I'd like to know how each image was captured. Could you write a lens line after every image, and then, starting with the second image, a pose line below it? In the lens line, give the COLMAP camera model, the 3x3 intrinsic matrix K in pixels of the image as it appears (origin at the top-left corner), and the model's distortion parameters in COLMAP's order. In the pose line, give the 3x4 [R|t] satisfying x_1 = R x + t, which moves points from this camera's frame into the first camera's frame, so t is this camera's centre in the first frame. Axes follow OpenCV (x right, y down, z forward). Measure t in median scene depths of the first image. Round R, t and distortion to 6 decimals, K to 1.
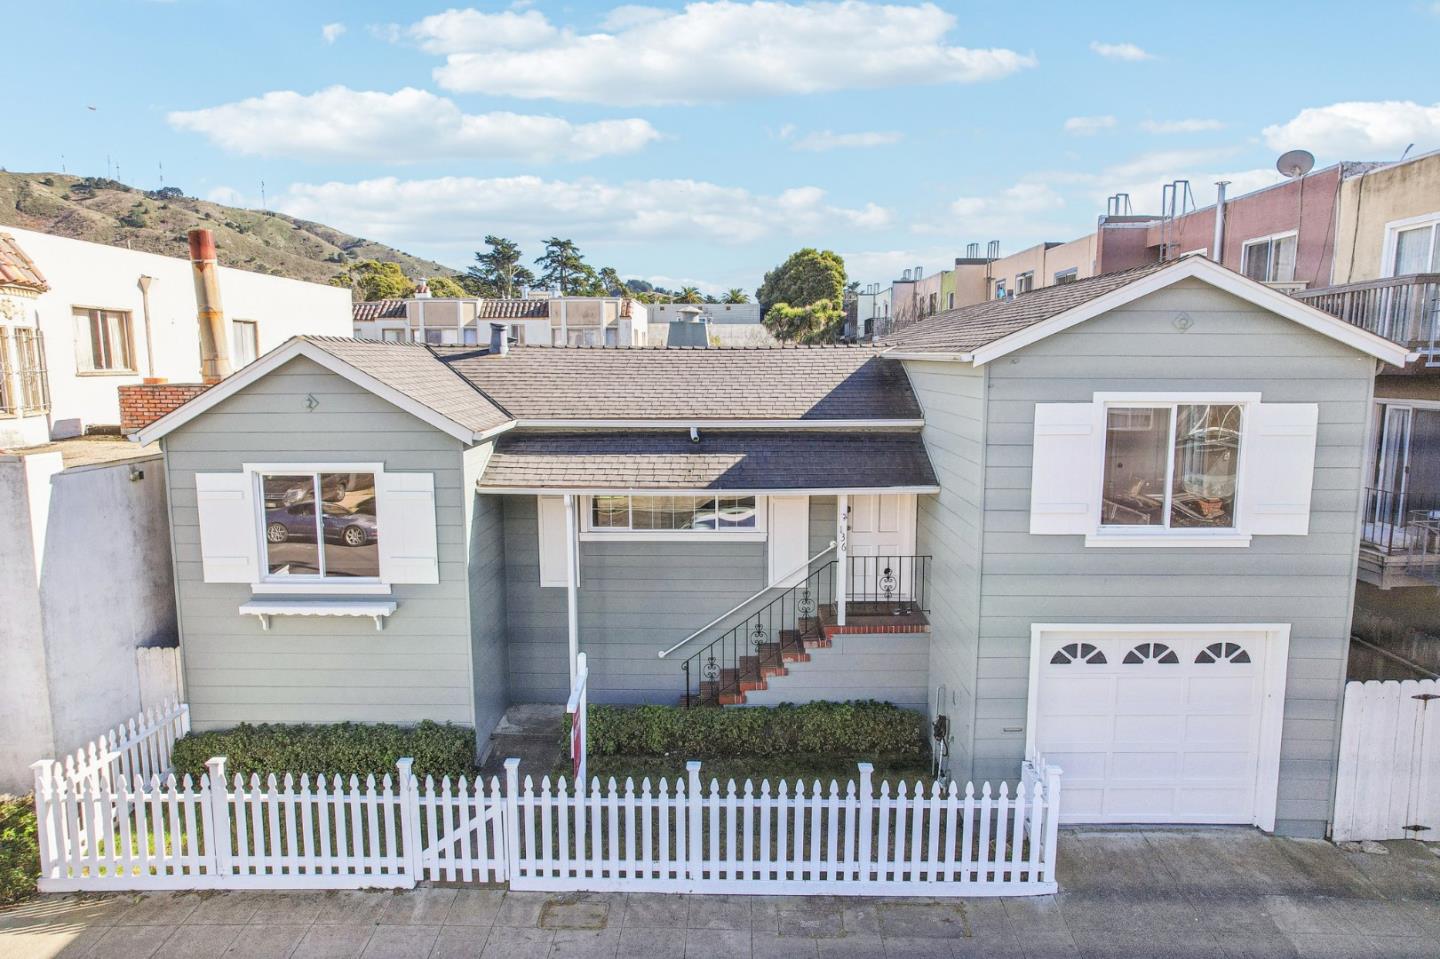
lens RADIAL K [[932.5, 0, 720.5], [0, 932.5, 479.2], [0, 0, 1]] dist [-0.051645, 0.063873]
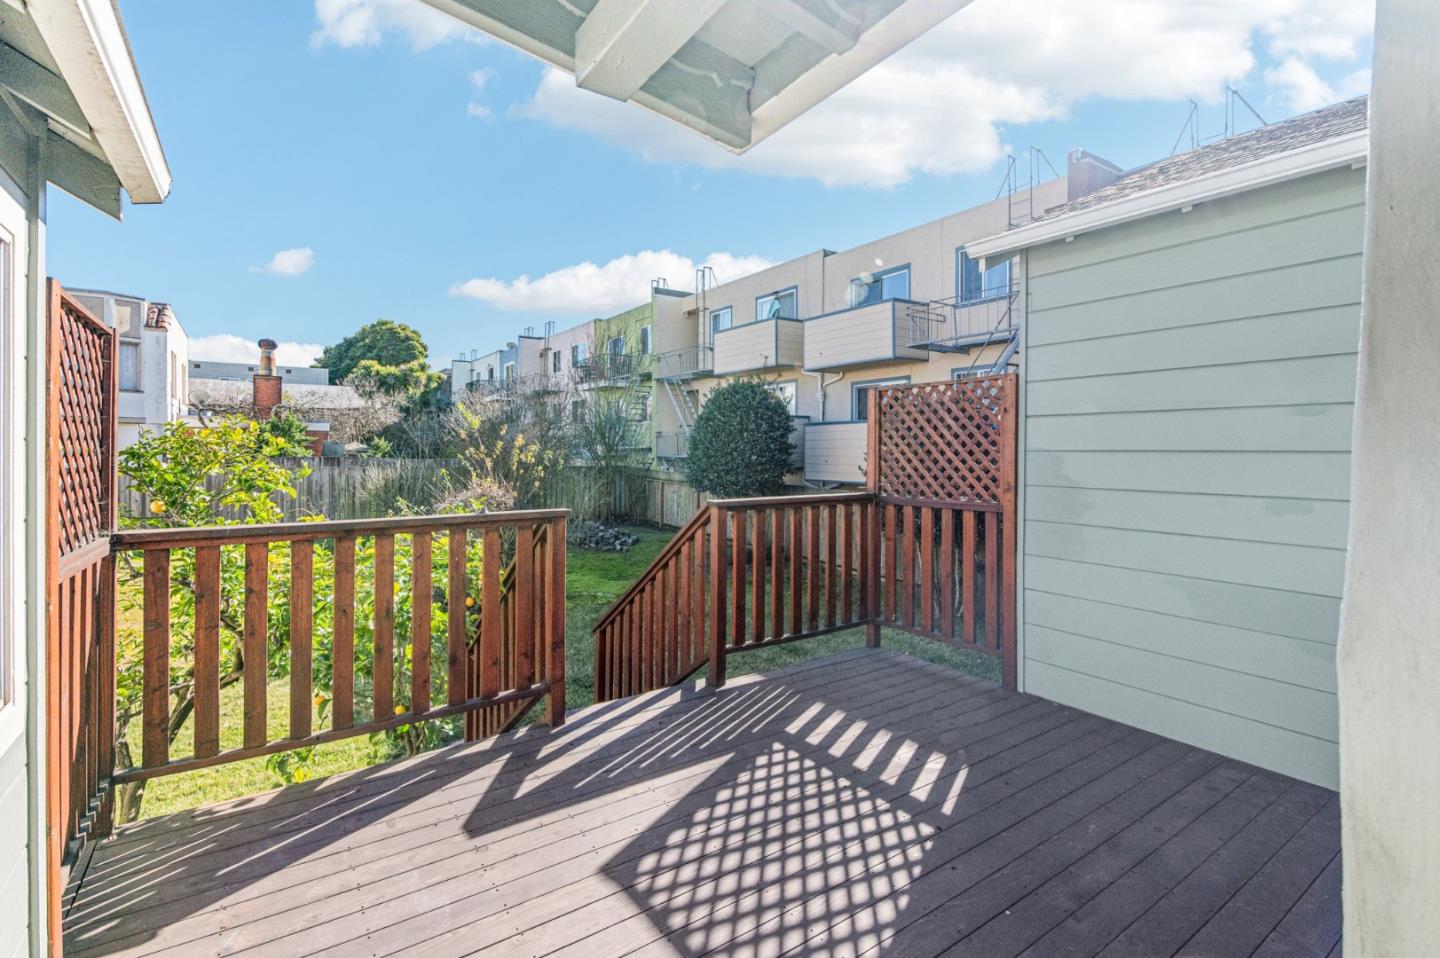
lens RADIAL K [[667.3, 0, 718.6], [0, 667.3, 461.4], [0, 0, 1]] dist [0.026430, -0.015847]
pose [[0.816407, -0.012929, 0.577332, -0.038038], [0.078553, 0.992943, -0.088845, -0.004885], [-0.572109, 0.117884, 0.811661, 0.282526]]
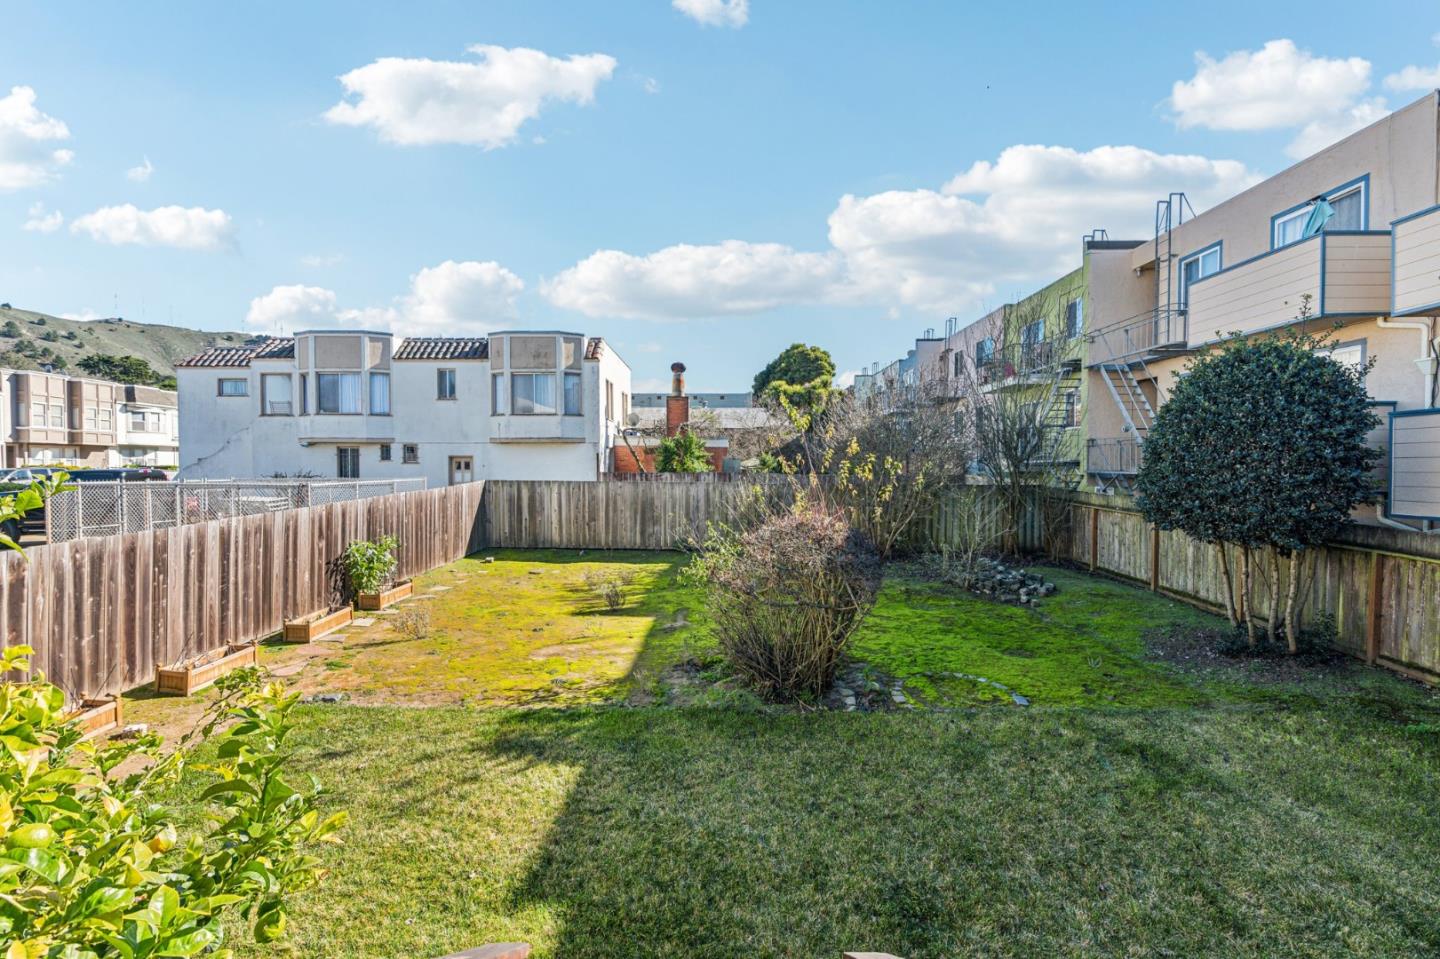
lens RADIAL K [[658.1, 0, 726.1], [0, 658.1, 481.5], [0, 0, 1]] dist [0.020115, -0.015613]
pose [[0.999814, -0.004698, 0.018682, -0.002441], [0.006738, 0.993835, -0.110667, -0.011296], [-0.018046, 0.110773, 0.993682, 0.341273]]
